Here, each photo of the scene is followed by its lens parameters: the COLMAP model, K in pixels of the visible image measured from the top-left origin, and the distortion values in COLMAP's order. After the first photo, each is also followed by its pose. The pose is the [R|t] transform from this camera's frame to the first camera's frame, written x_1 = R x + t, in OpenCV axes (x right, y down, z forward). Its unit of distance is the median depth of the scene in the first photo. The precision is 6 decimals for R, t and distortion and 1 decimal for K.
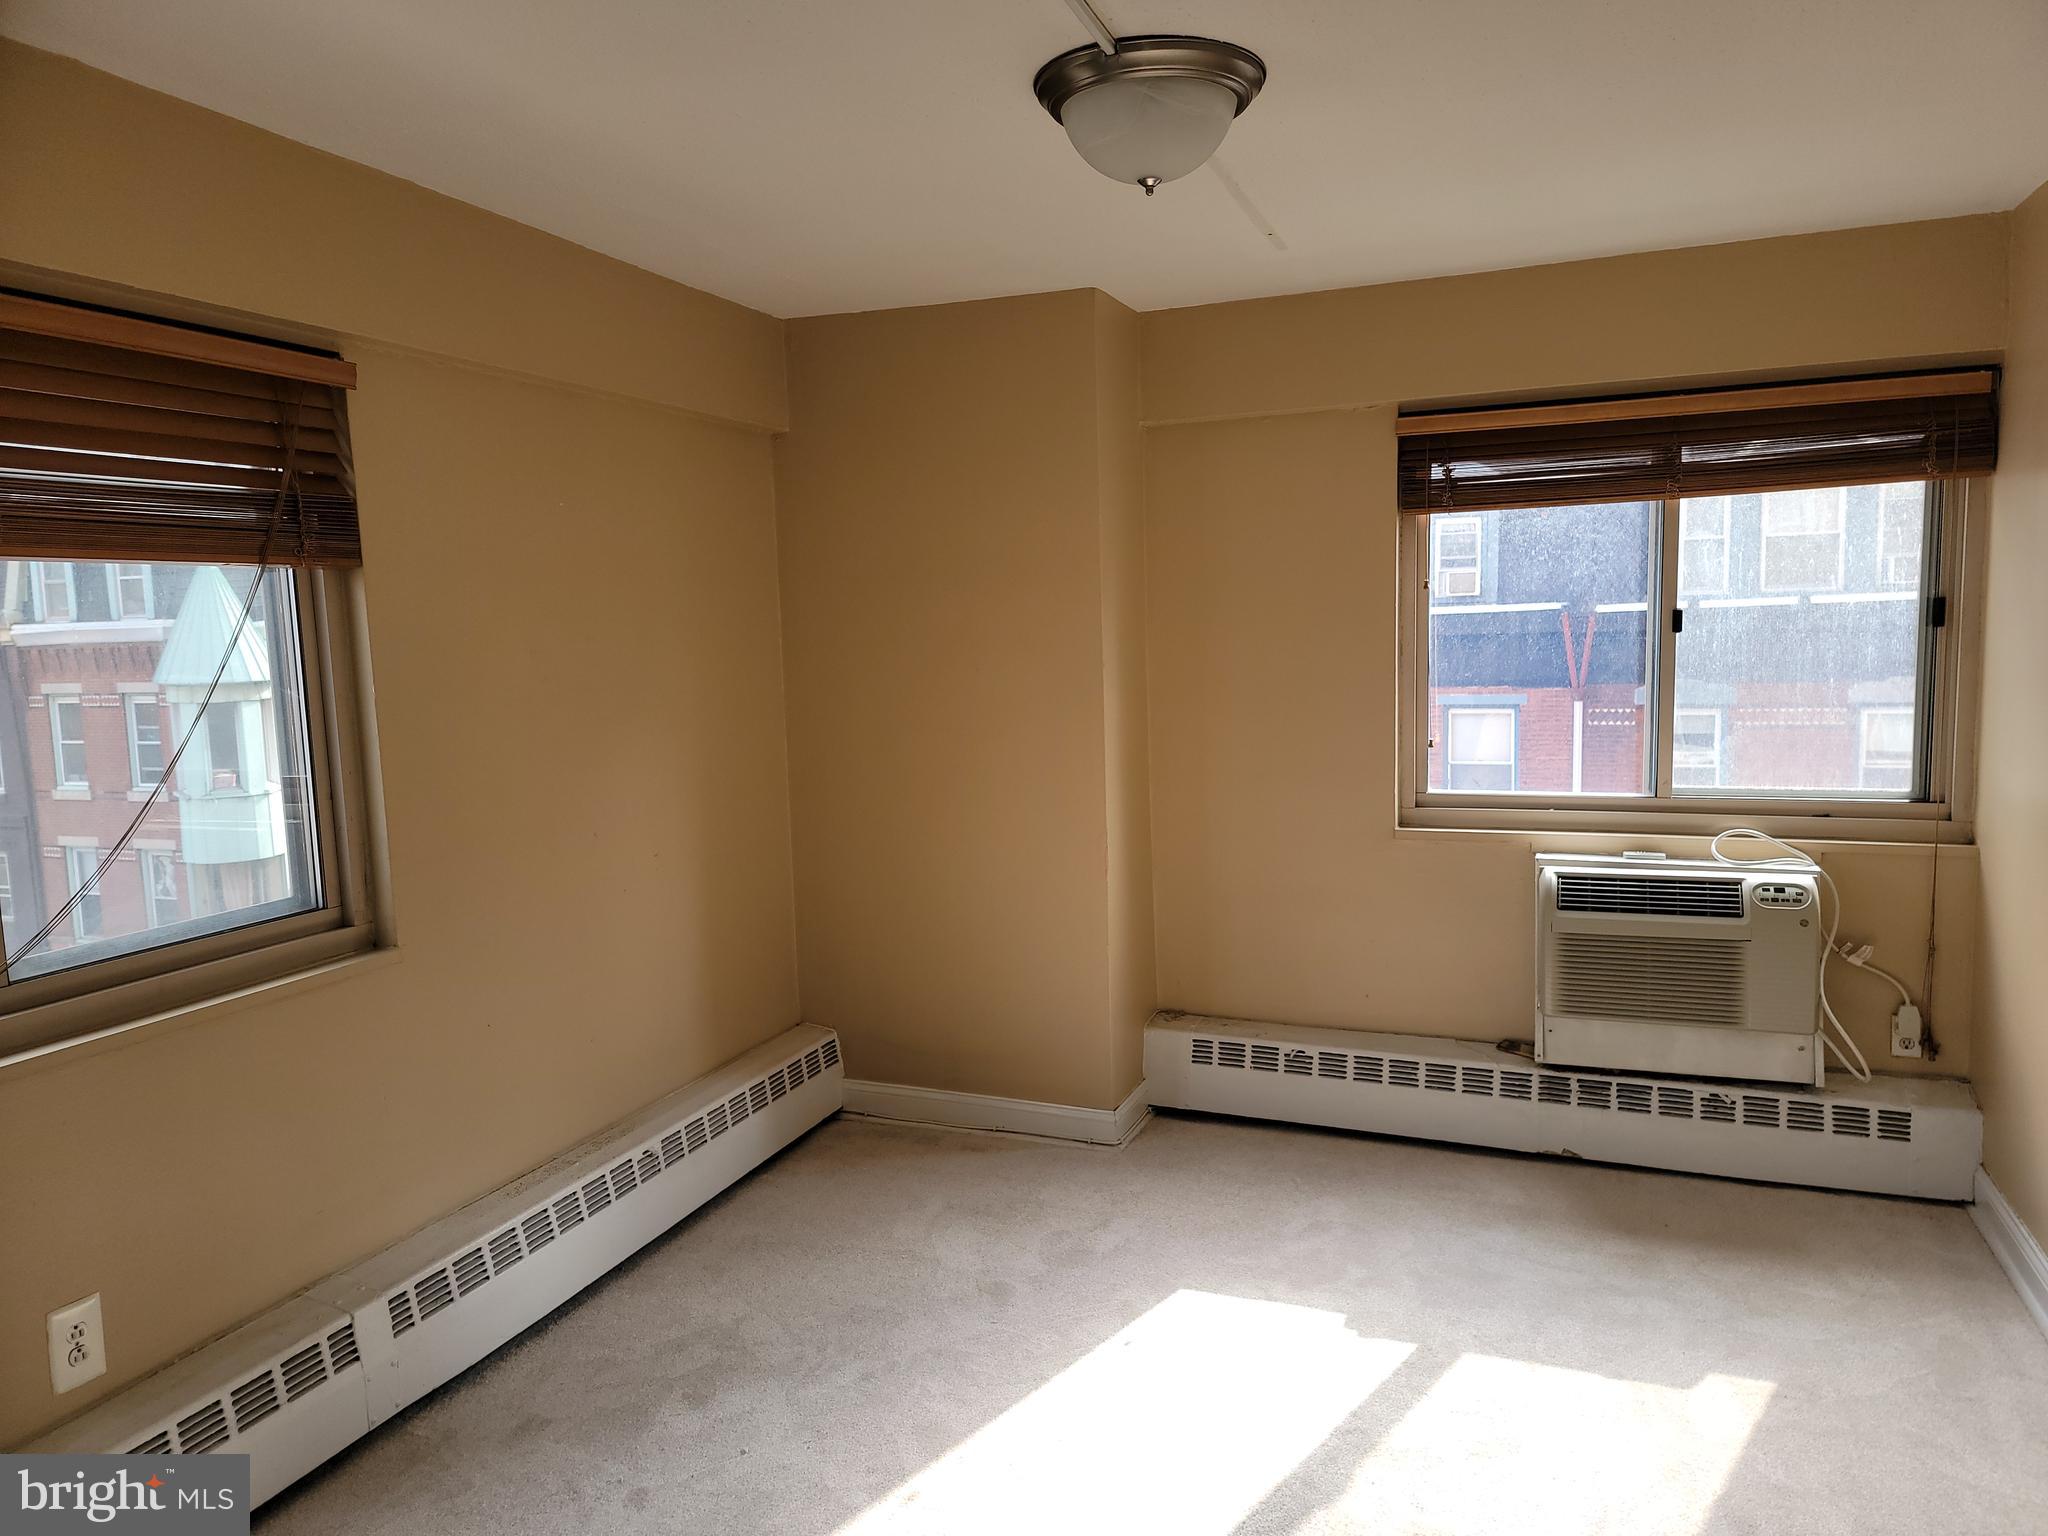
lens RADIAL K [[1428.3, 0, 1057.2], [0, 1428.3, 762.2], [0, 0, 1]] dist [0.056940, -0.067707]
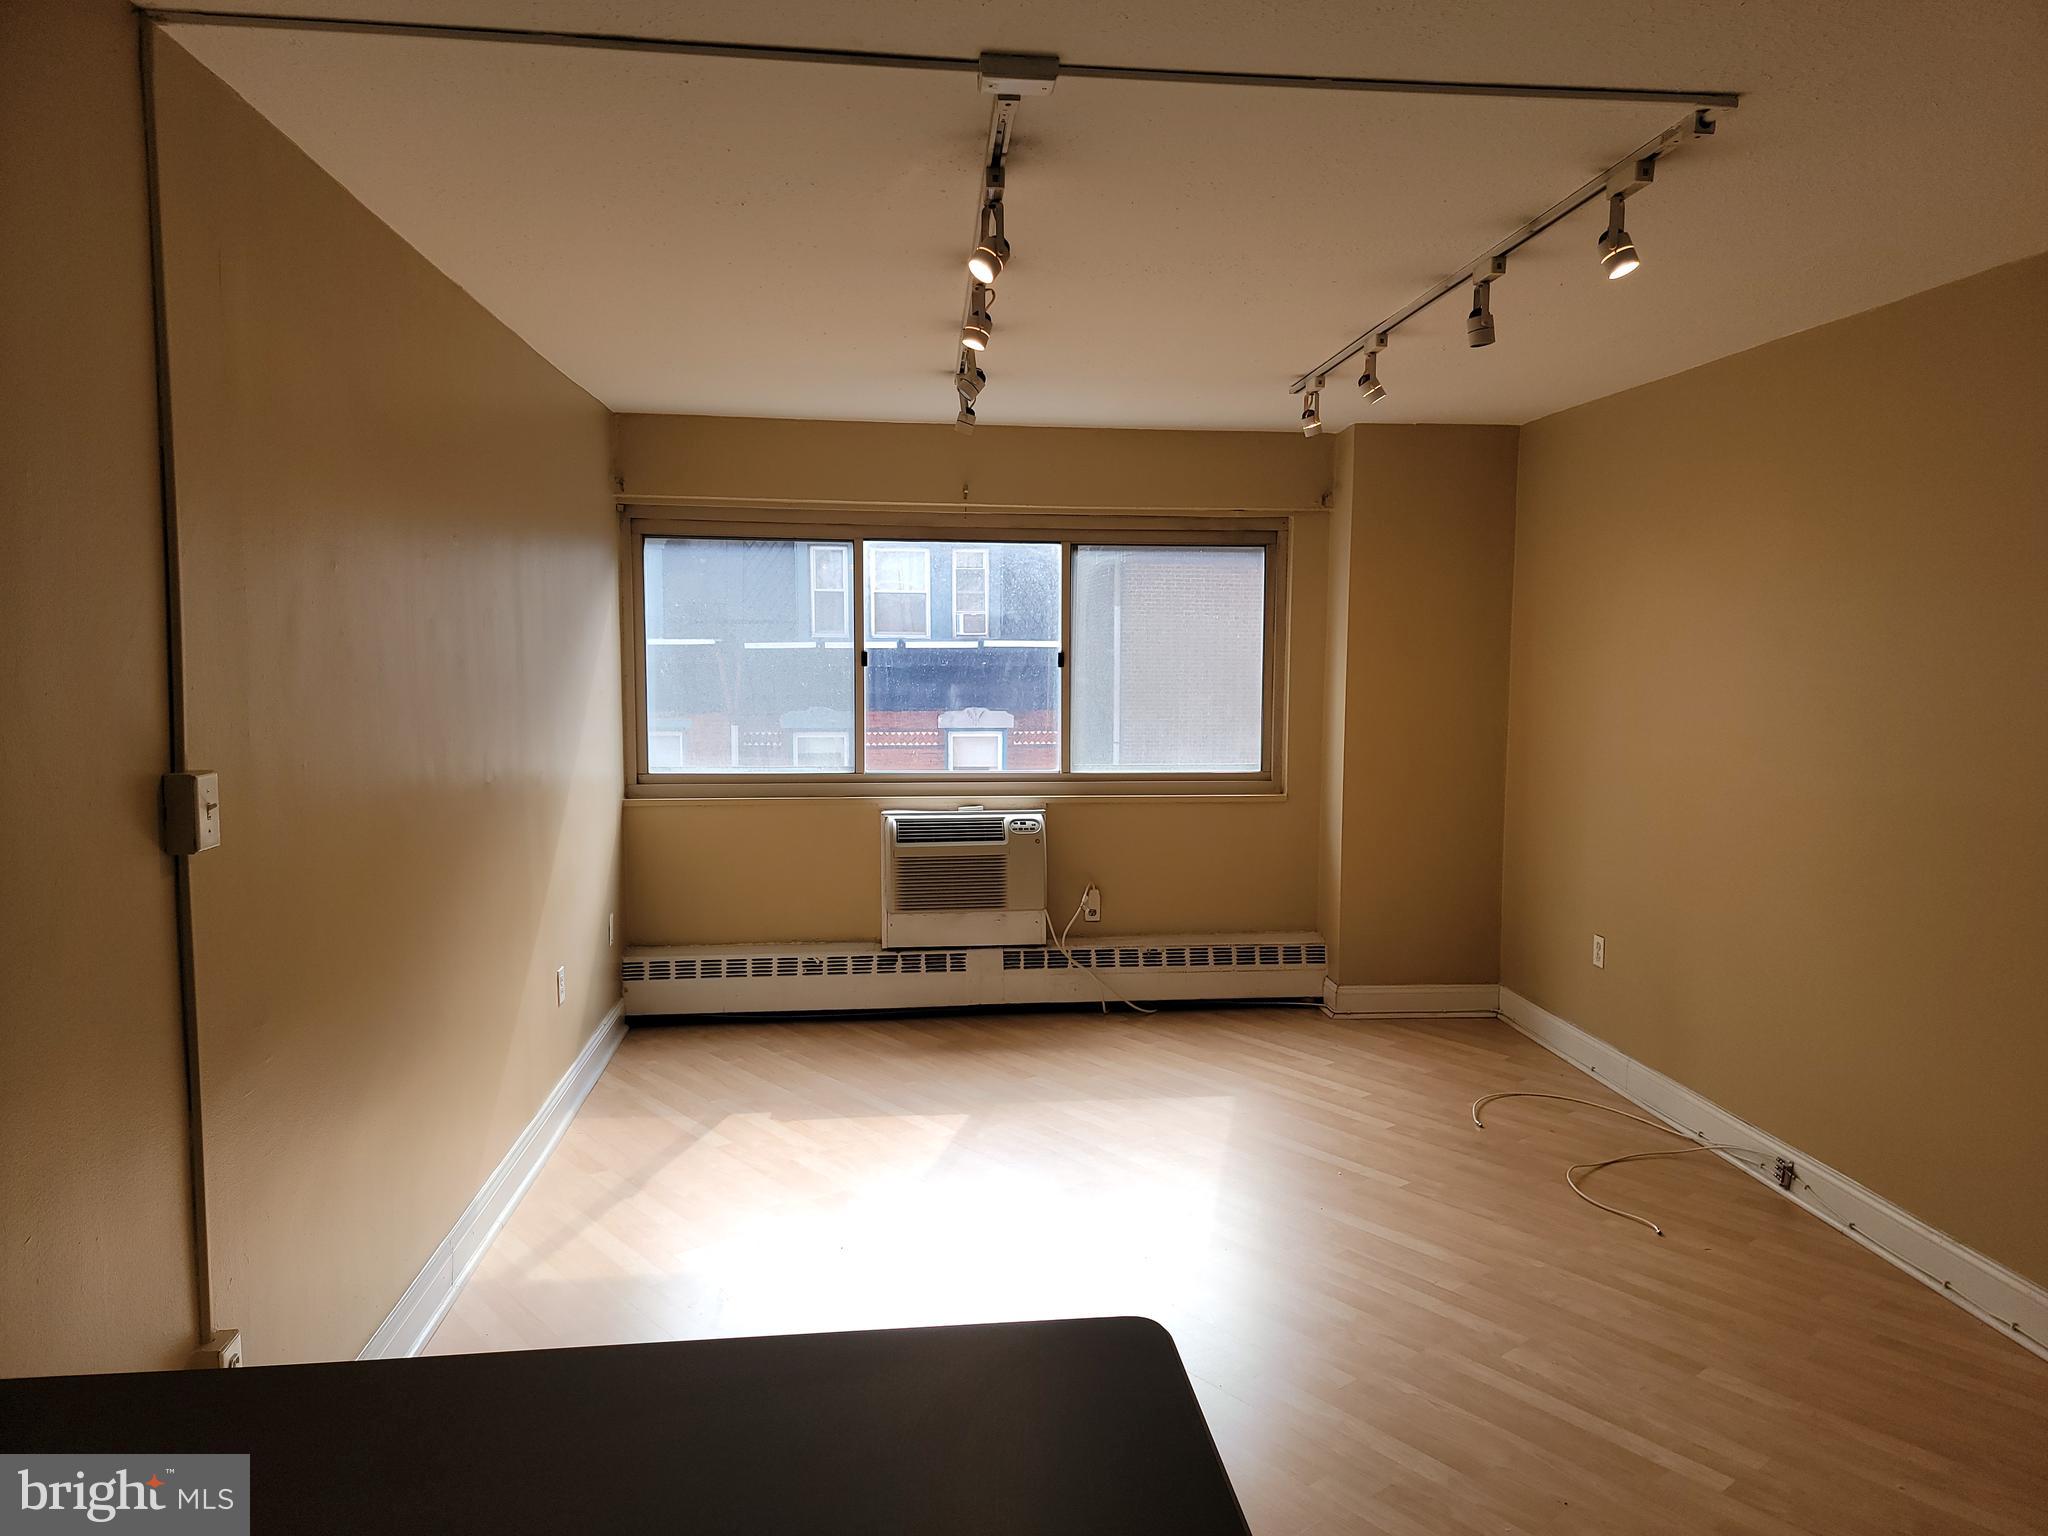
lens RADIAL K [[1401.8, 0, 1018.3], [0, 1401.8, 772.0], [0, 0, 1]] dist [0.055008, -0.092404]
pose [[0.832866, -0.007105, 0.553429, -0.365008], [0.013622, 0.999878, -0.007663, 0.038070], [-0.553307, 0.013921, 0.832861, -0.318532]]
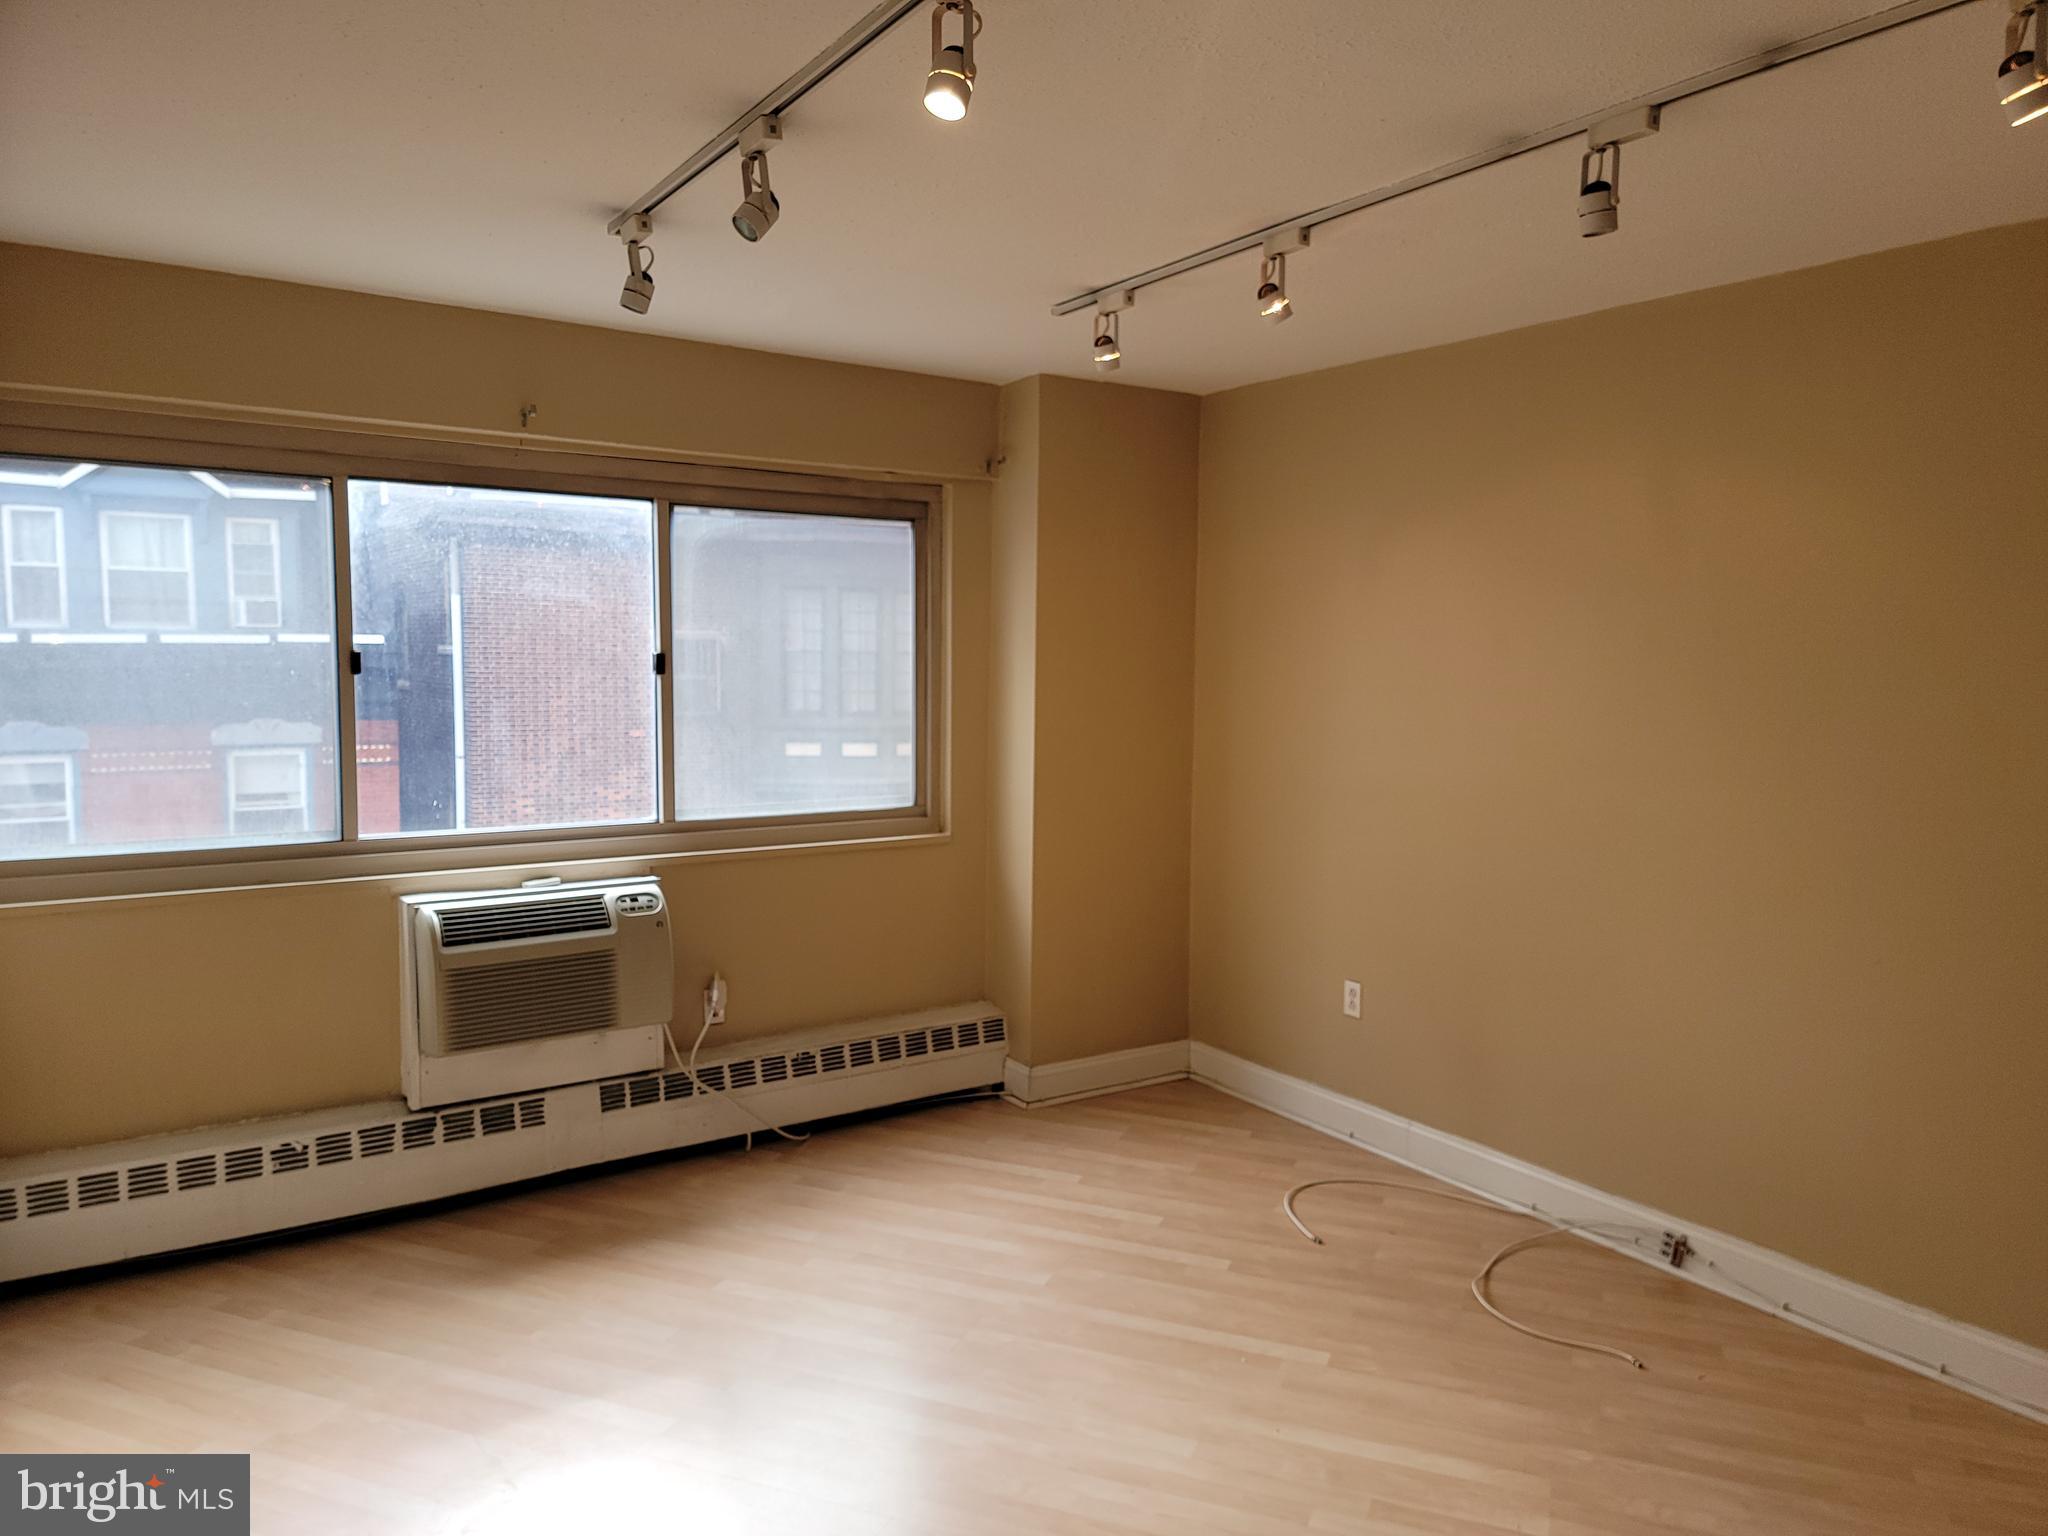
lens RADIAL K [[1428.3, 0, 1057.2], [0, 1428.3, 762.2], [0, 0, 1]] dist [0.056940, -0.067707]
pose [[0.460707, -0.026399, 0.887159, -0.329687], [0.052851, 0.998600, 0.002270, -0.005810], [-0.885977, 0.045841, 0.461458, 0.145908]]
